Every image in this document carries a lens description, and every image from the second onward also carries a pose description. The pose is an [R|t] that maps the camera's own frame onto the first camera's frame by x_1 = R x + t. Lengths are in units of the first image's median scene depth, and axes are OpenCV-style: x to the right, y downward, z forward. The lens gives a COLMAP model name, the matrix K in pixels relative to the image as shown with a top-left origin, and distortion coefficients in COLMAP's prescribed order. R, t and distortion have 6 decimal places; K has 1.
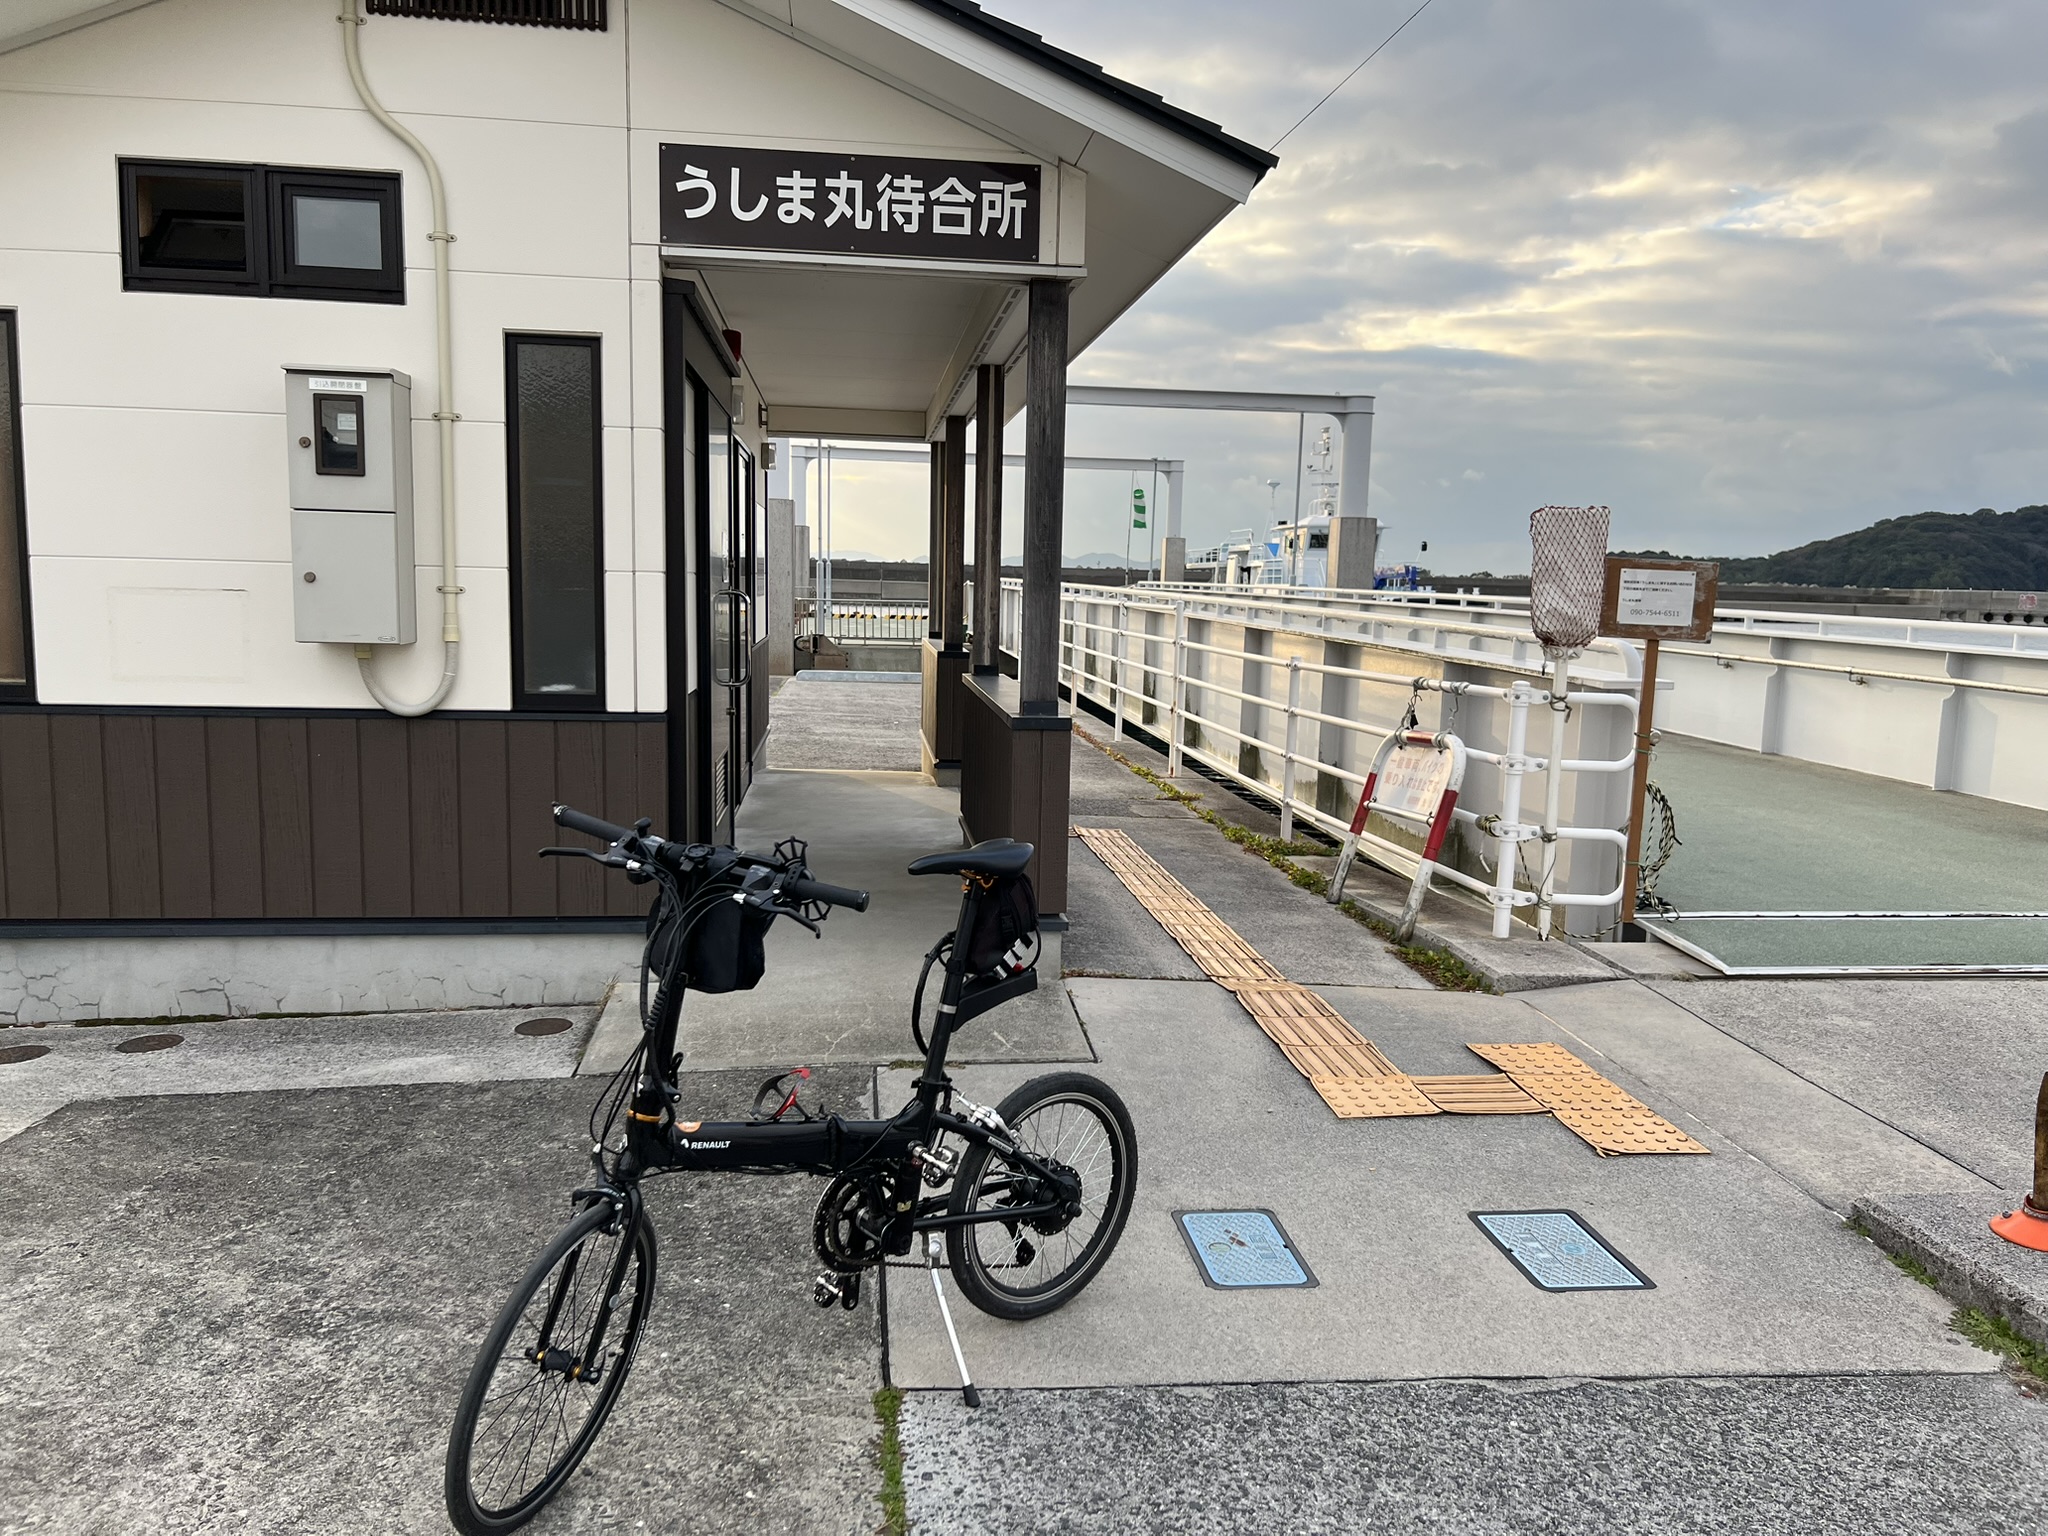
lens RADIAL K [[1524.1, 0, 1035.7], [0, 1524.1, 765.9], [0, 0, 1]] dist [0.057266, -0.053441]
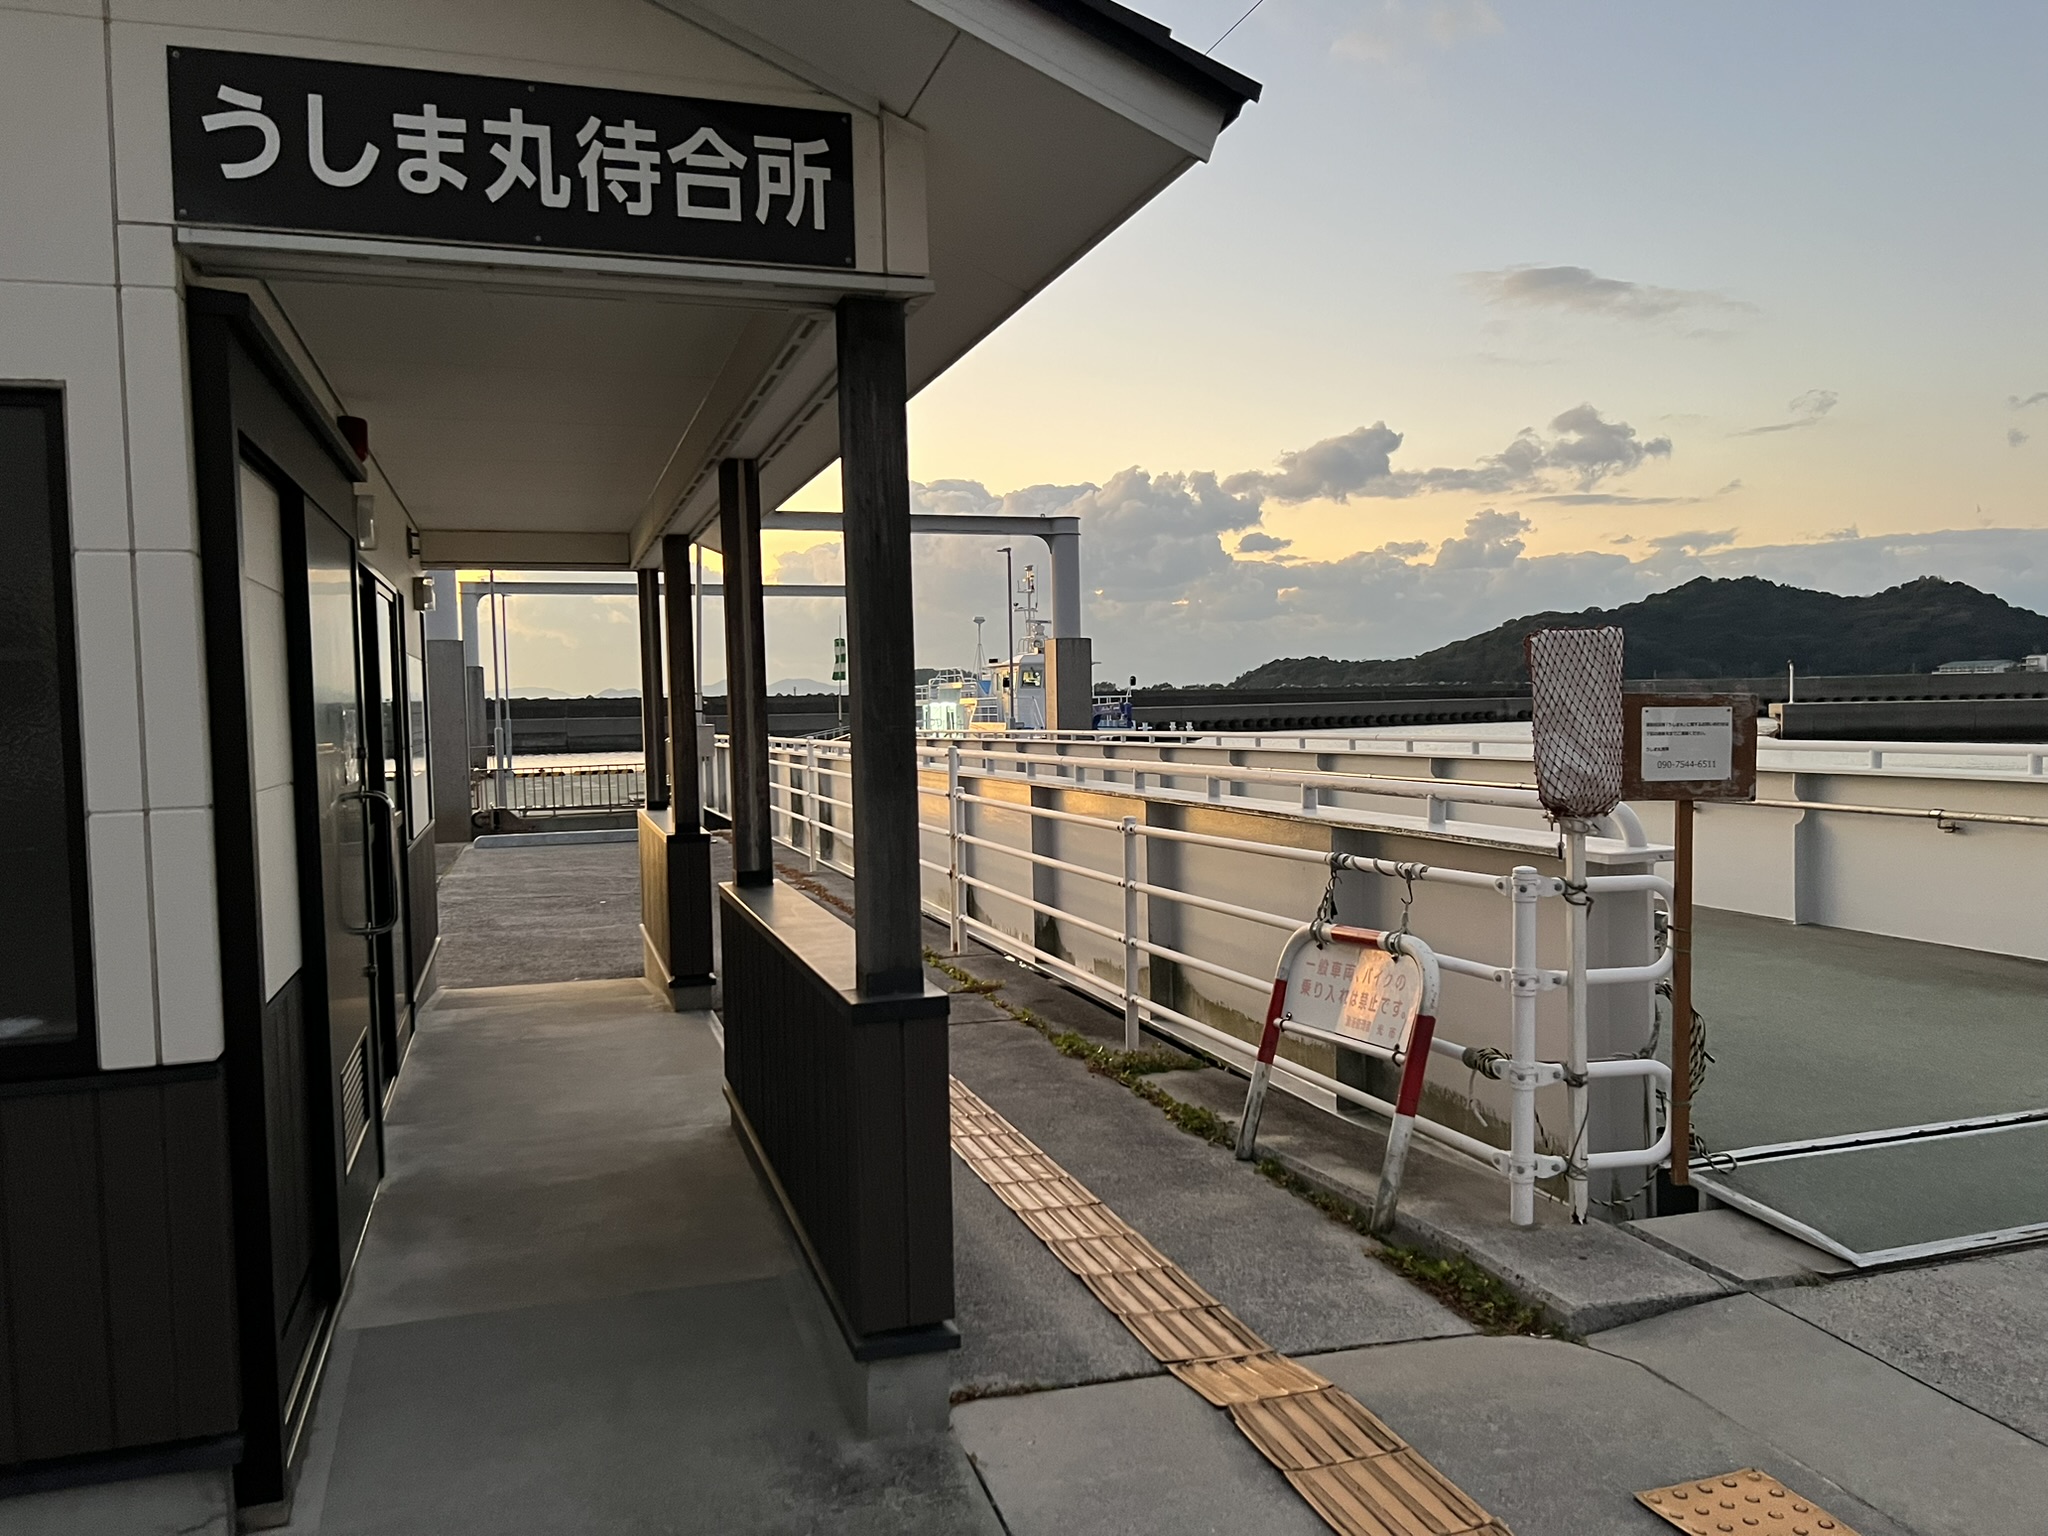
lens RADIAL K [[1524.1, 0, 1040.3], [0, 1524.1, 772.5], [0, 0, 1]] dist [0.057266, -0.053441]
pose [[0.978810, -0.055892, 0.196995, -0.058310], [0.070520, 0.995188, -0.068034, -0.080345], [-0.192245, 0.080484, 0.978041, 0.400434]]
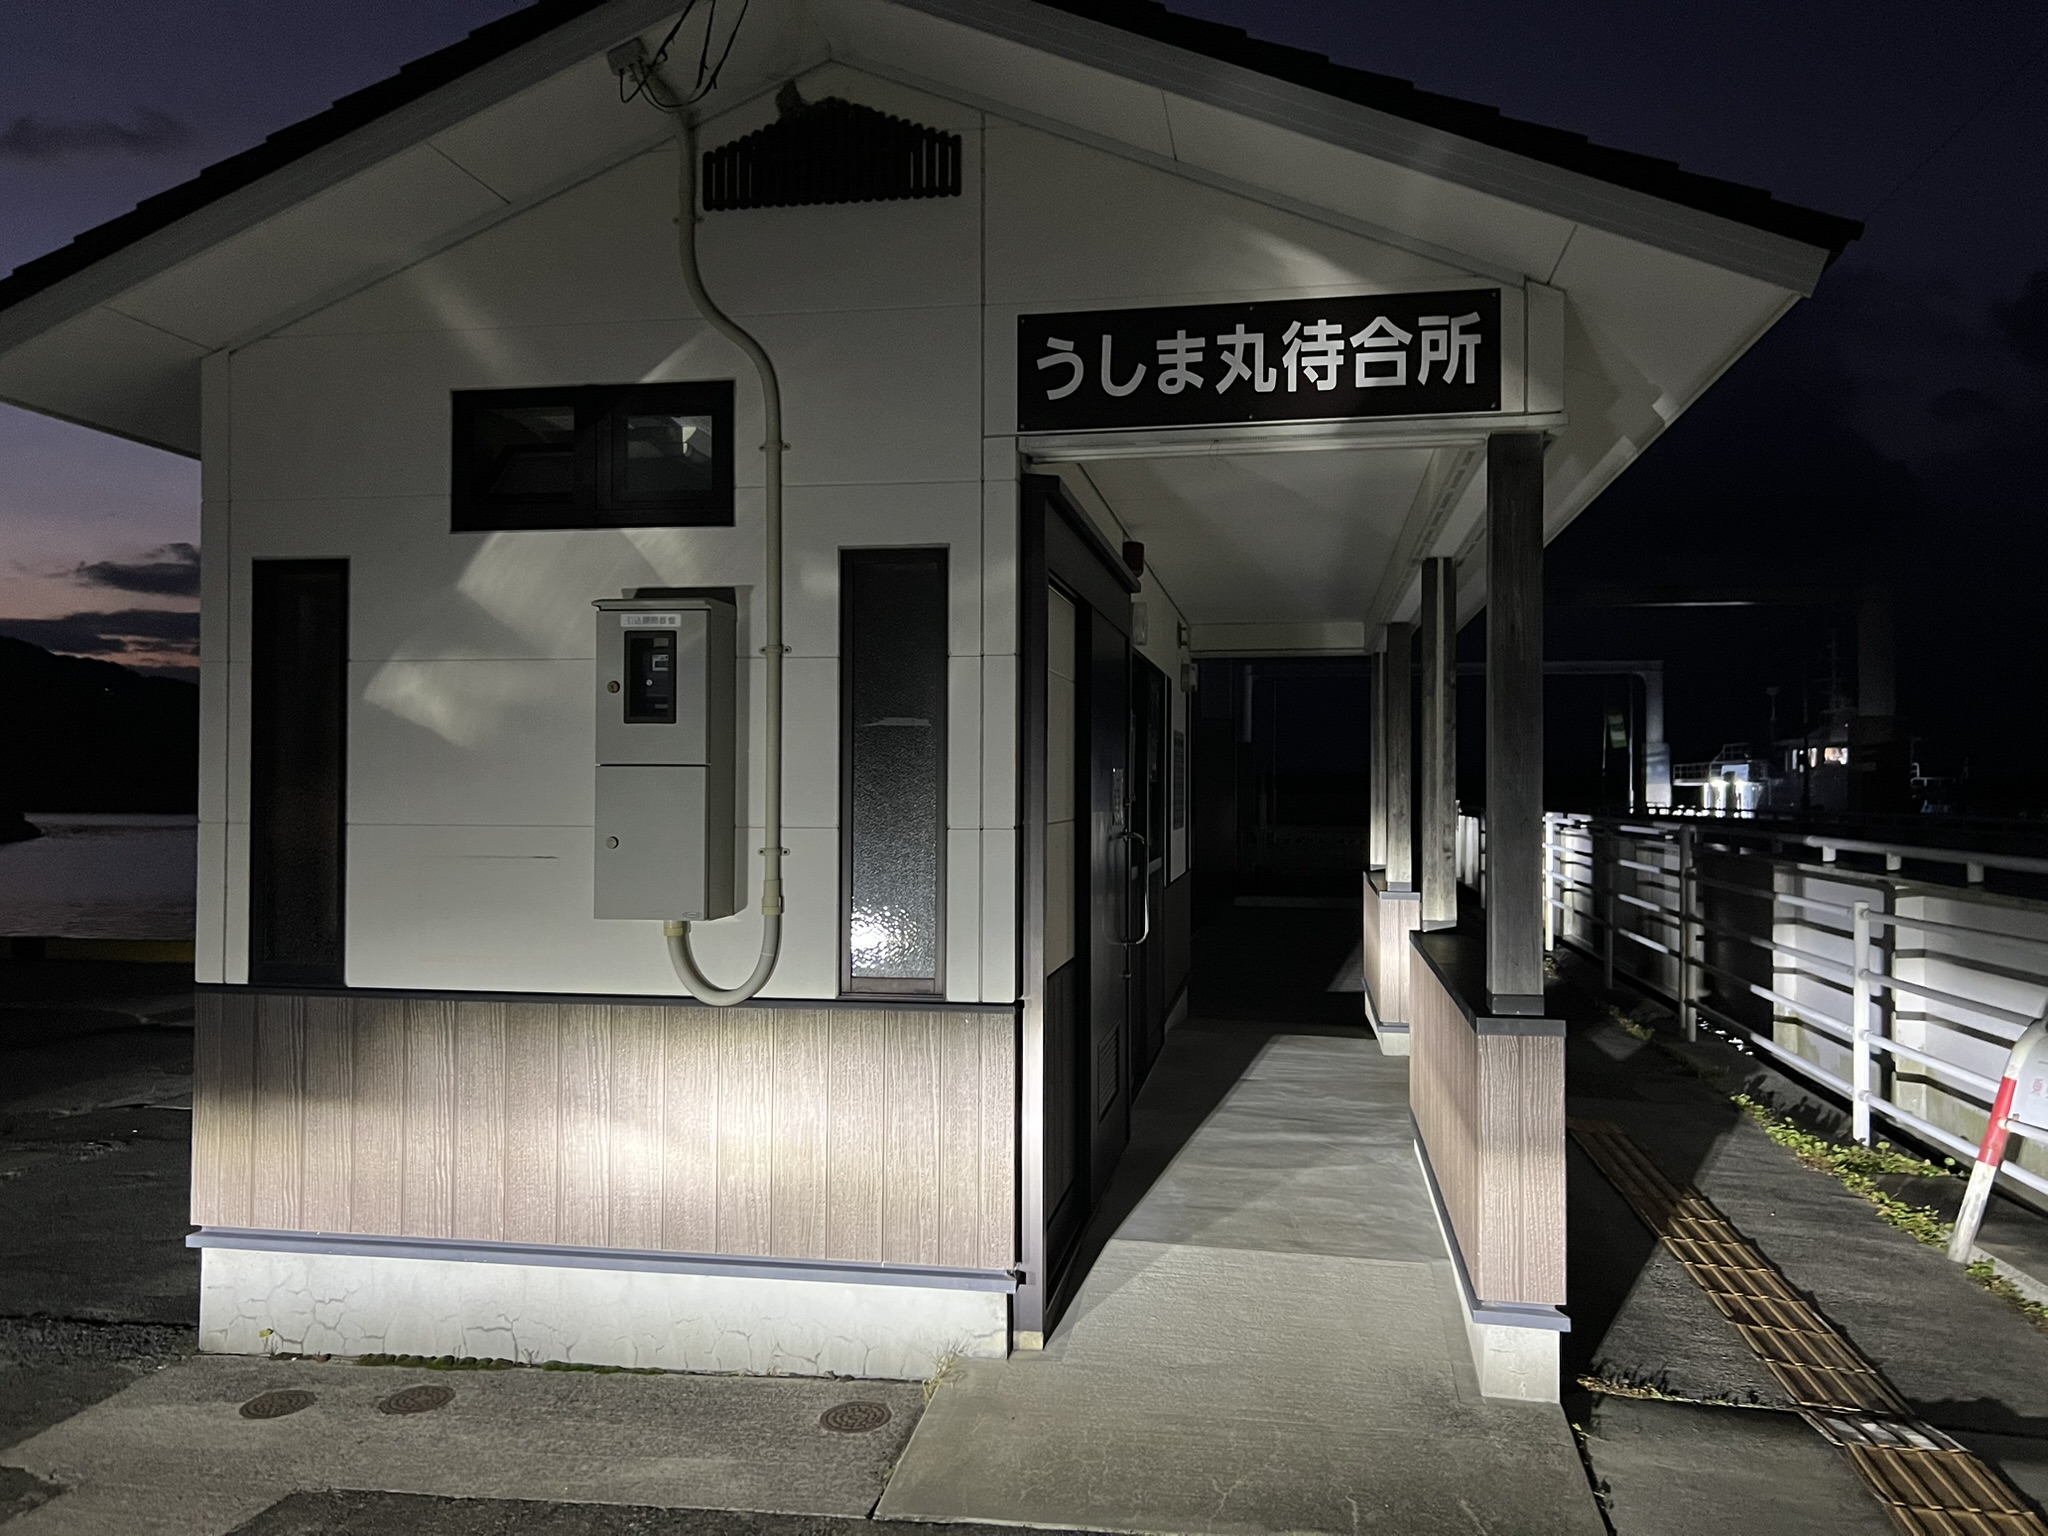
lens RADIAL K [[1524.1, 0, 1033.1], [0, 1524.1, 771.3], [0, 0, 1]] dist [0.057266, -0.053441]
pose [[0.956946, -0.022638, -0.289382, -0.003240], [-0.016913, 0.990912, -0.133446, -0.049516], [0.289773, 0.132594, 0.947866, 0.243993]]
